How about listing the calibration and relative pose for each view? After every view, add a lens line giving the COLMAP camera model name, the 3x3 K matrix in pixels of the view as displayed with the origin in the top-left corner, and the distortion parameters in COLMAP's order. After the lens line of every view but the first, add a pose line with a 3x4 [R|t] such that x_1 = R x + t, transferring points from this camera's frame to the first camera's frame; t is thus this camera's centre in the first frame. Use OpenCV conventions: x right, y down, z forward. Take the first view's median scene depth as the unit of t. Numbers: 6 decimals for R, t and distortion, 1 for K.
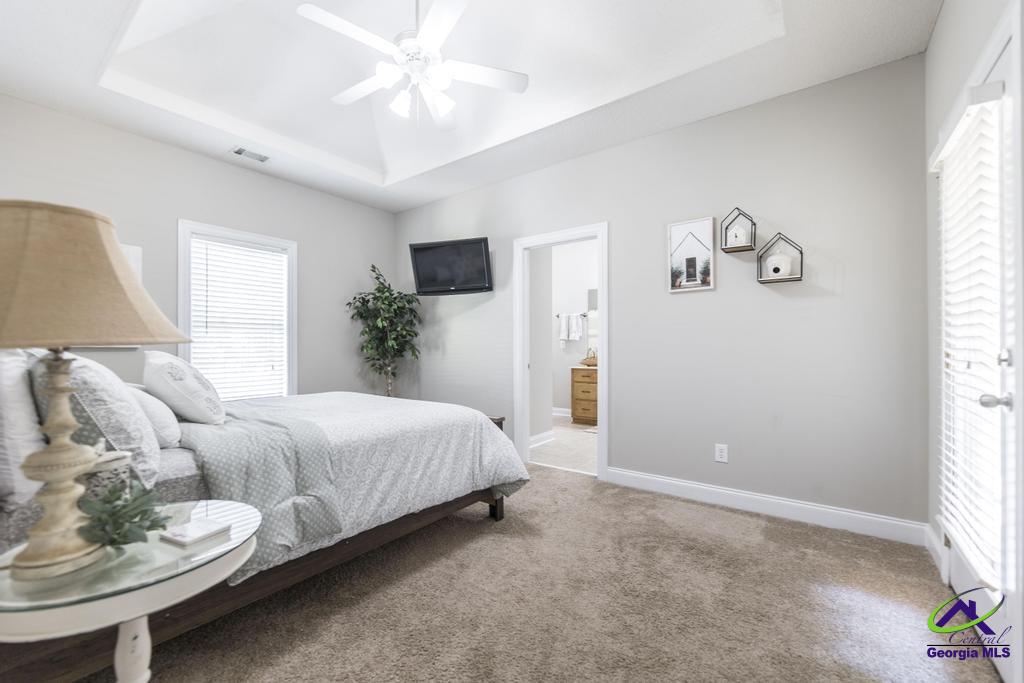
lens RADIAL K [[419.7, 0, 508.8], [0, 419.7, 345.8], [0, 0, 1]] dist [-0.004315, -0.000542]
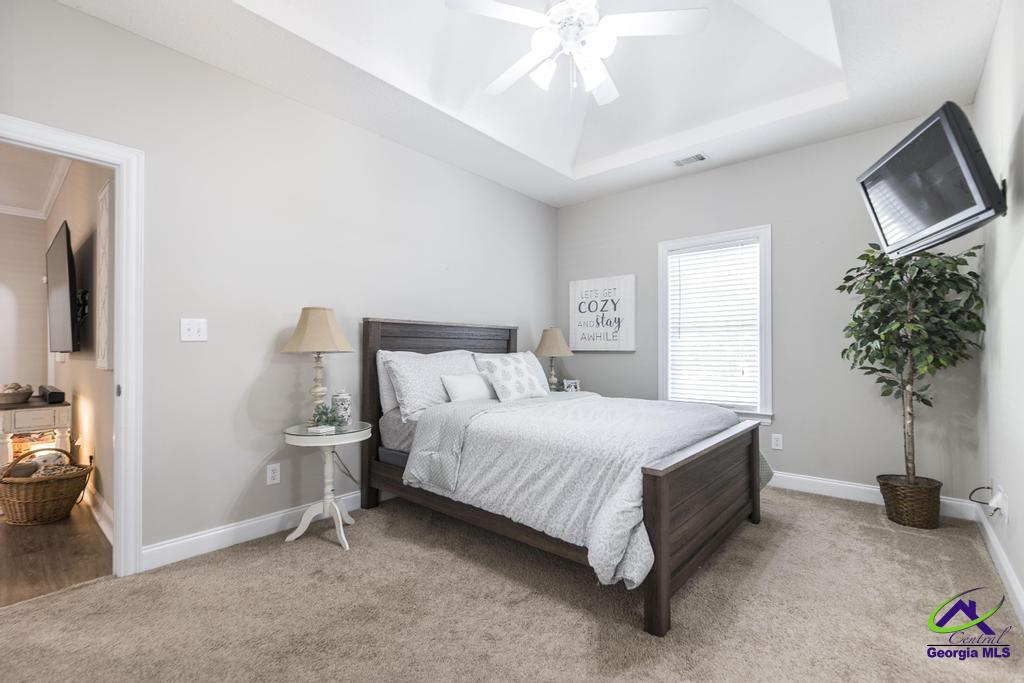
lens RADIAL K [[461.9, 0, 508.5], [0, 461.9, 344.4], [0, 0, 1]] dist [0.002903, 0.000560]
pose [[-0.089820, -0.009974, -0.995908, 0.847176], [0.004932, 0.999933, -0.010459, -0.005530], [0.995946, -0.005851, -0.089765, 1.068464]]
